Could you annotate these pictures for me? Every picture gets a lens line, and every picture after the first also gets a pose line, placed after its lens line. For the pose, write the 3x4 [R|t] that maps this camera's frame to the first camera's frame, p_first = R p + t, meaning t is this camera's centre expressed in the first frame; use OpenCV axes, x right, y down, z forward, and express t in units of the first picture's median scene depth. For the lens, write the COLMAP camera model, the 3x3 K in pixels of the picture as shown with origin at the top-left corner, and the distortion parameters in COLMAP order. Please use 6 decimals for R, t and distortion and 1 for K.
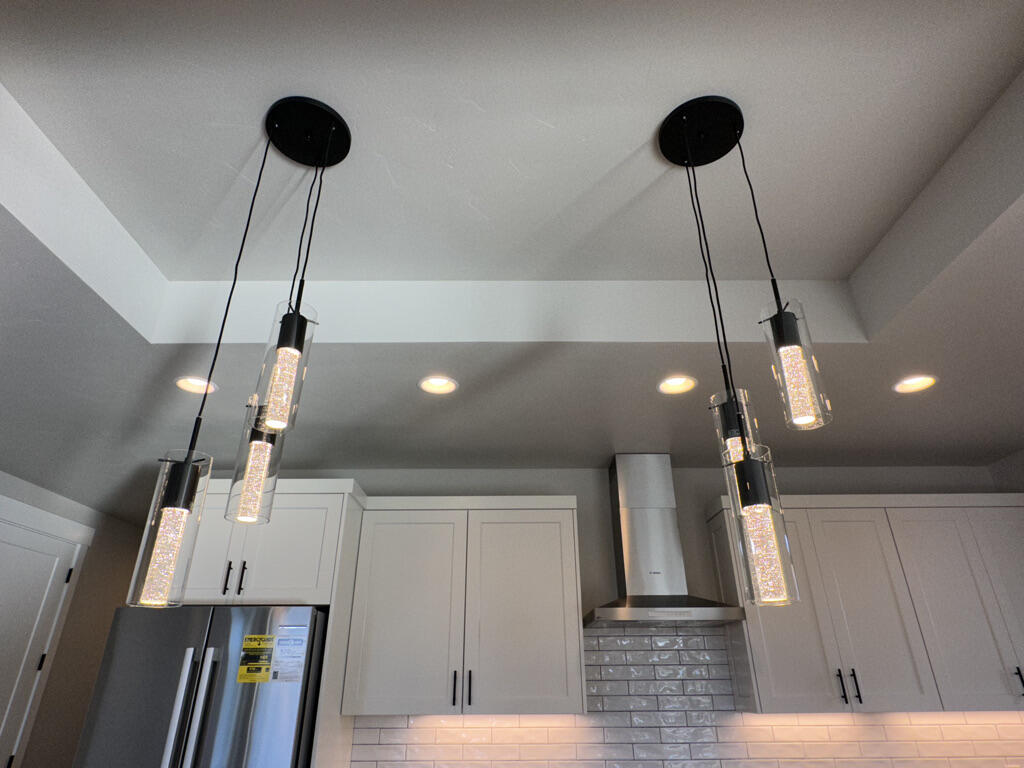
lens RADIAL K [[601.3, 0, 518.1], [0, 601.3, 385.4], [0, 0, 1]] dist [0.000200, -0.000746]
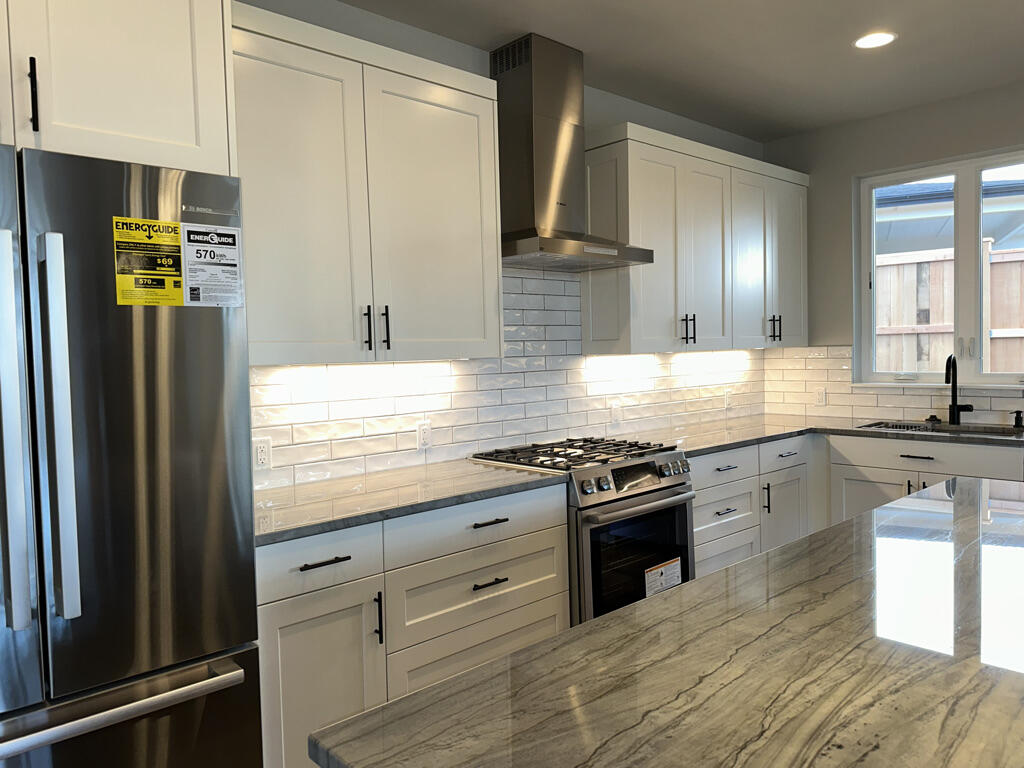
lens RADIAL K [[731.1, 0, 512.7], [0, 731.1, 383.3], [0, 0, 1]] dist [0.041580, -0.002108]
pose [[0.733057, -0.043499, 0.678775, -0.526155], [-0.284841, 0.886595, 0.364437, 0.194414], [-0.617652, -0.460496, 0.637534, 0.314119]]
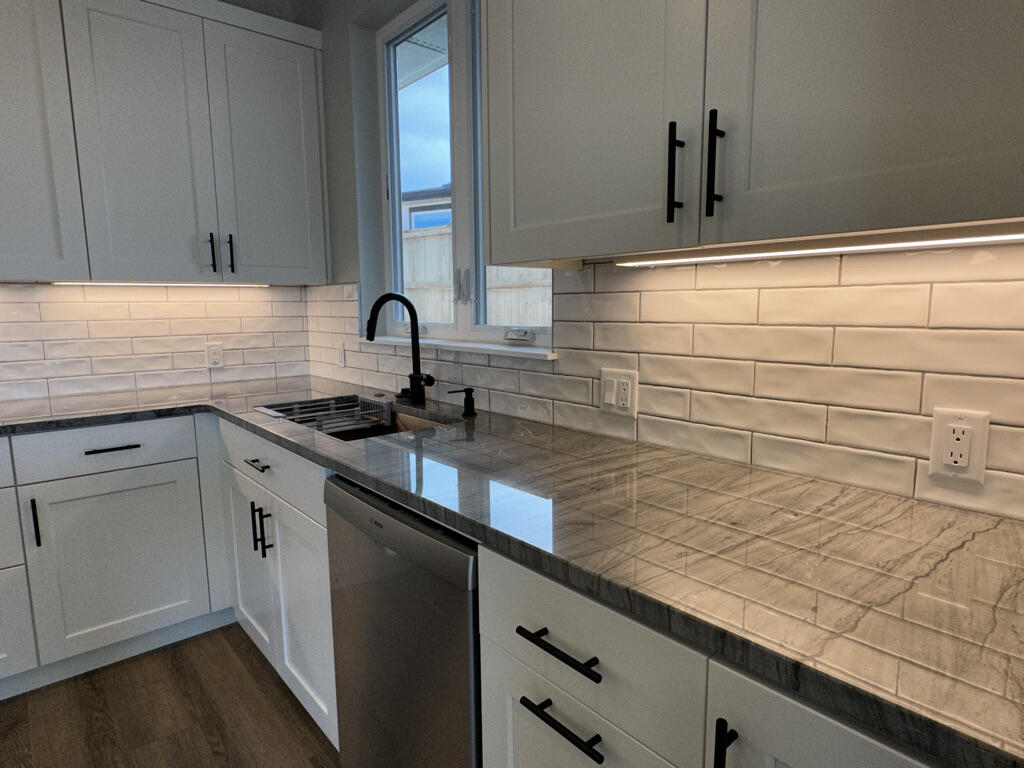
lens RADIAL K [[601.3, 0, 511.5], [0, 601.3, 383.1], [0, 0, 1]] dist [0.000200, -0.000746]
pose [[0.759087, -0.086213, 0.645256, 0.574095], [-0.288664, 0.843841, 0.452334, 0.153094], [-0.583490, -0.529623, 0.615662, 0.163579]]
